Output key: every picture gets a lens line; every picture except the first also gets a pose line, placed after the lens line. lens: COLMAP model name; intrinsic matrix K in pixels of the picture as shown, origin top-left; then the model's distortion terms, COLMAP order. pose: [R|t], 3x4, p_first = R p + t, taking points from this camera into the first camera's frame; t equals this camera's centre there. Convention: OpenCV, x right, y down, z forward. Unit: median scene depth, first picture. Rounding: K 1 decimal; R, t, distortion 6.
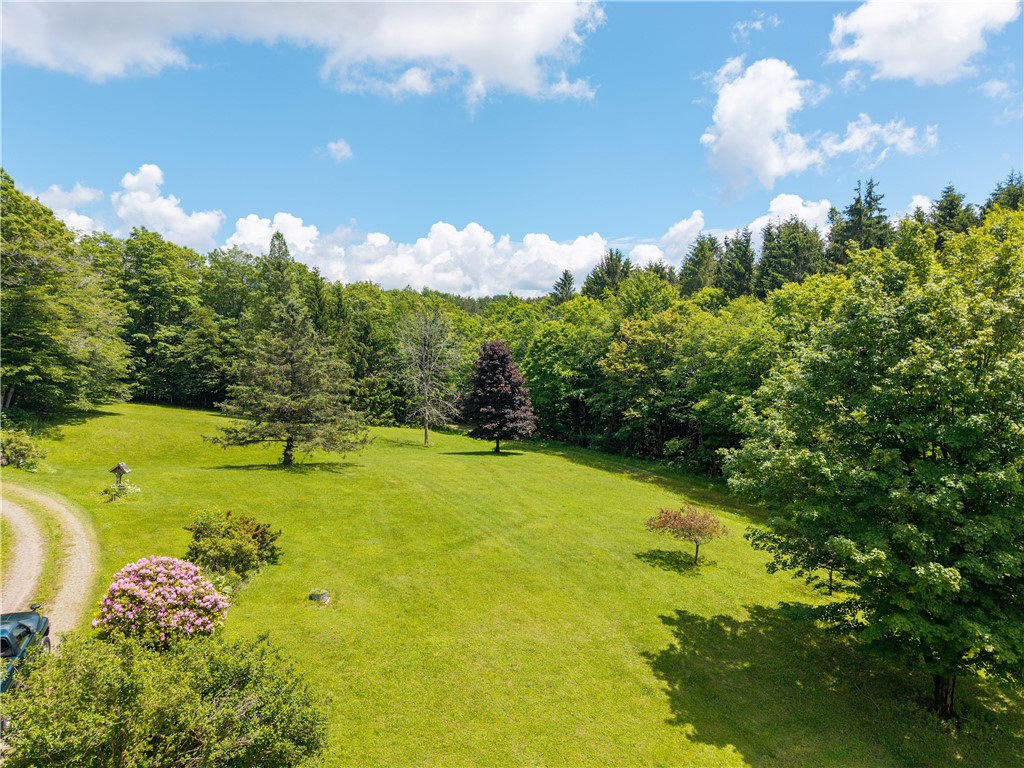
lens RADIAL K [[689.1, 0, 511.1], [0, 689.1, 388.6], [0, 0, 1]] dist [0.029337, -0.034873]
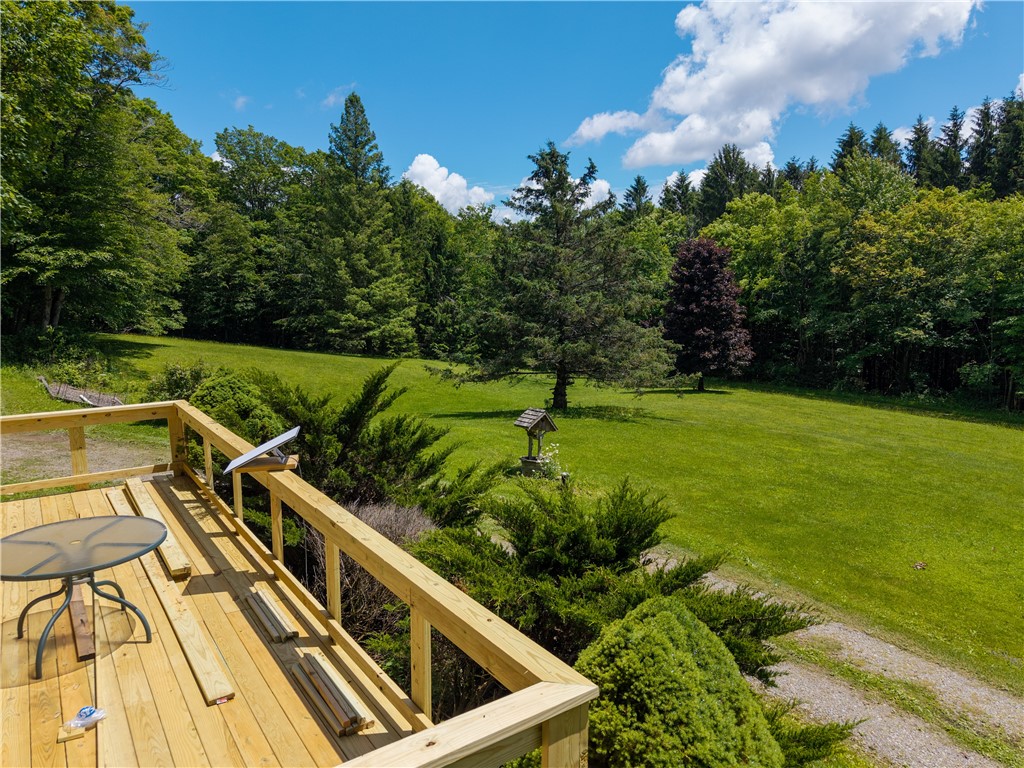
lens RADIAL K [[689.1, 0, 512.8], [0, 689.1, 380.2], [0, 0, 1]] dist [0.029337, -0.034873]
pose [[0.989109, -0.022393, 0.145470, -0.273252], [0.012118, 0.997393, 0.071136, 0.020870], [-0.146684, -0.068599, 0.986802, 0.236064]]
